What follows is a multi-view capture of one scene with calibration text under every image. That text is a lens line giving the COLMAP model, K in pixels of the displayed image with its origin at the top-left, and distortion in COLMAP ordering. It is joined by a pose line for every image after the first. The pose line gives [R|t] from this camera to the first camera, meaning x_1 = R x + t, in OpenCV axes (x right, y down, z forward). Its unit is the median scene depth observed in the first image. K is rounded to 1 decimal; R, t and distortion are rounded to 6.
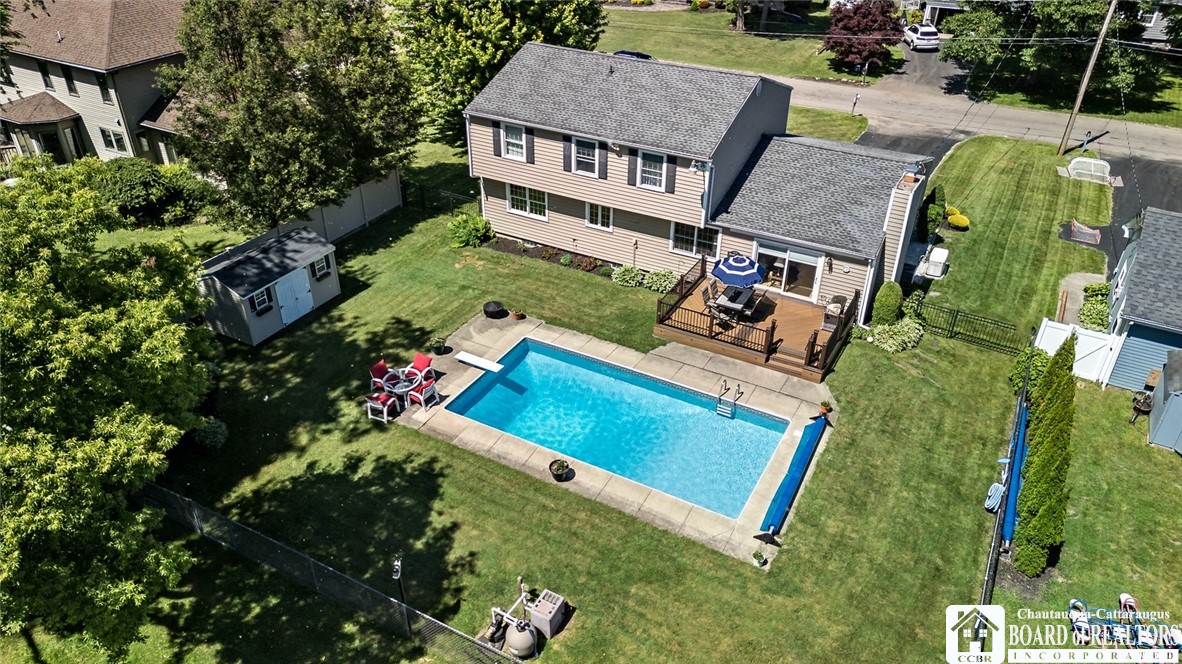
lens RADIAL K [[824.1, 0, 591.0], [0, 824.1, 332.0], [0, 0, 1]] dist [0.018656, 0.000355]
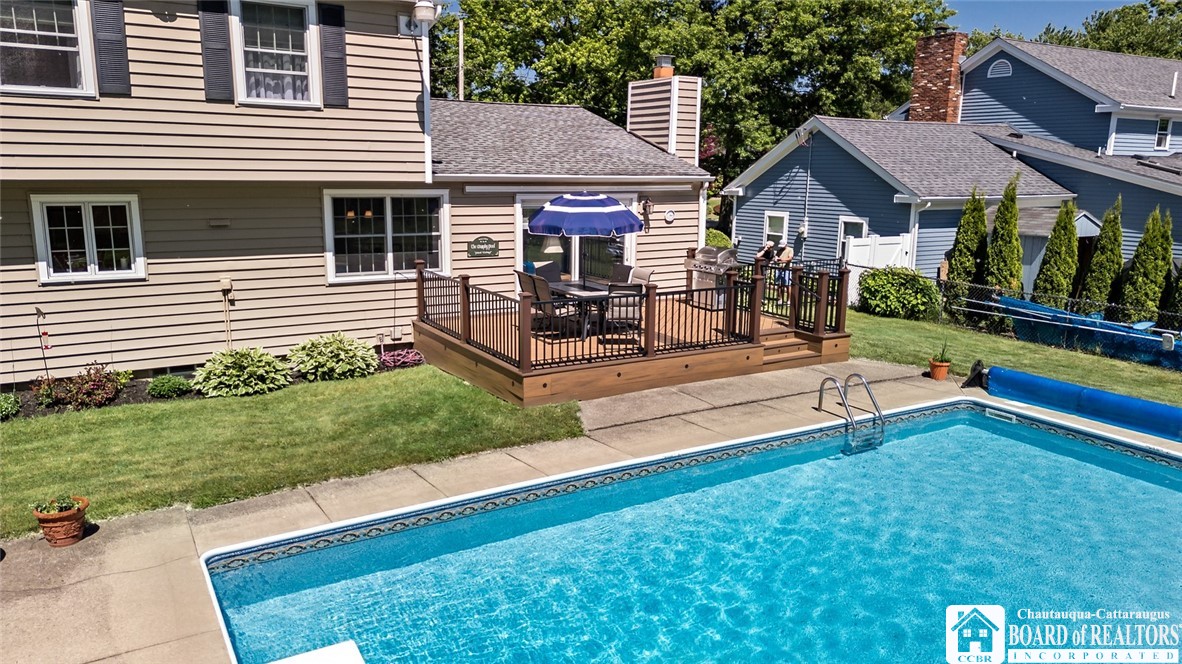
lens RADIAL K [[824.1, 0, 591.0], [0, 824.1, 332.0], [0, 0, 1]] dist [0.018656, 0.000355]
pose [[0.493056, -0.169278, 0.853370, -0.198778], [0.457972, 0.884485, -0.089154, 0.018730], [-0.739701, 0.434778, 0.513625, 0.739184]]
